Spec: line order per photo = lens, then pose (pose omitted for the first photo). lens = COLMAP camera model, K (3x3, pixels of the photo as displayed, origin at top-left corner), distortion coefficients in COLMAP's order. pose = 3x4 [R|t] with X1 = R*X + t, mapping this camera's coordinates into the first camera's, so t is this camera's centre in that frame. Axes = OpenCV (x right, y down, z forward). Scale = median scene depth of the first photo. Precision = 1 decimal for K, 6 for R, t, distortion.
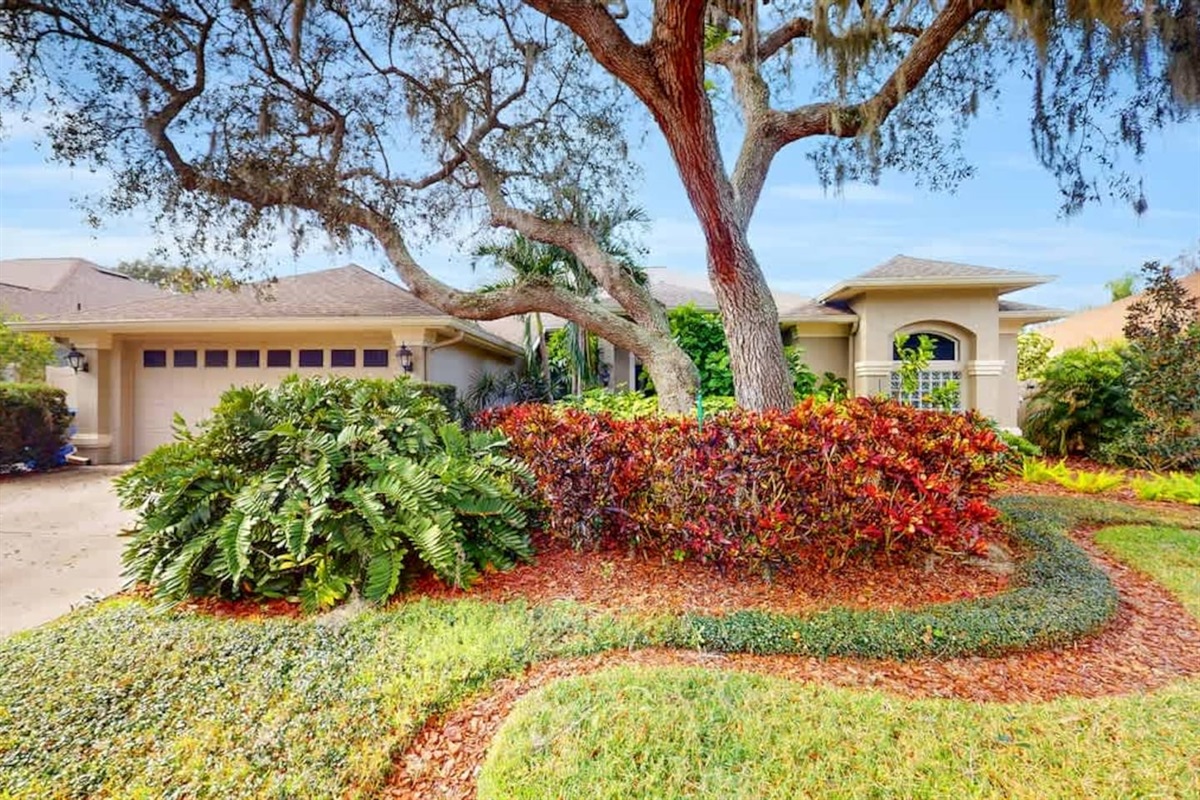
lens RADIAL K [[548.4, 0, 600.0], [0, 548.4, 400.0], [0, 0, 1]] dist [-0.001098, -0.000466]
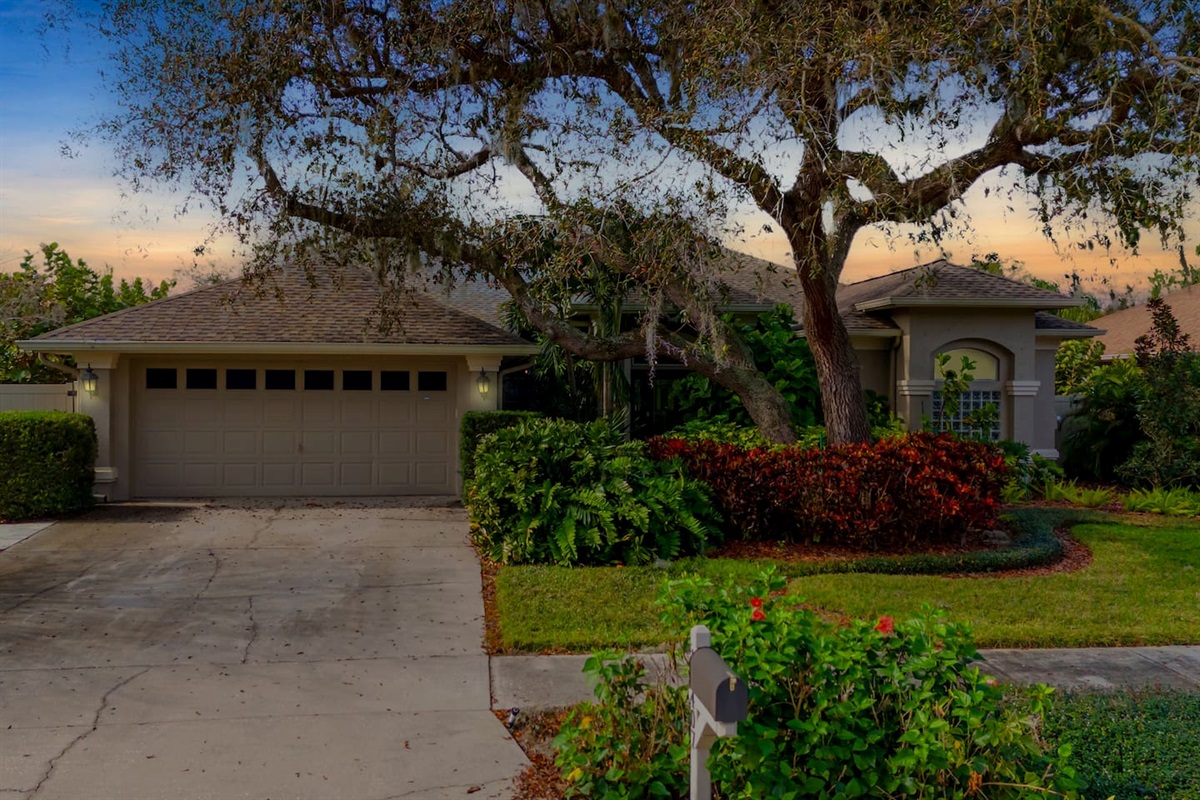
lens RADIAL K [[1032.1, 0, 600.0], [0, 1032.1, 400.0], [0, 0, 1]] dist [0.005696, 0.005446]
pose [[0.982177, 0.002931, 0.187938, -0.481793], [-0.004778, 0.999945, 0.009377, -0.065081], [-0.187900, -0.010108, 0.982136, -0.839596]]
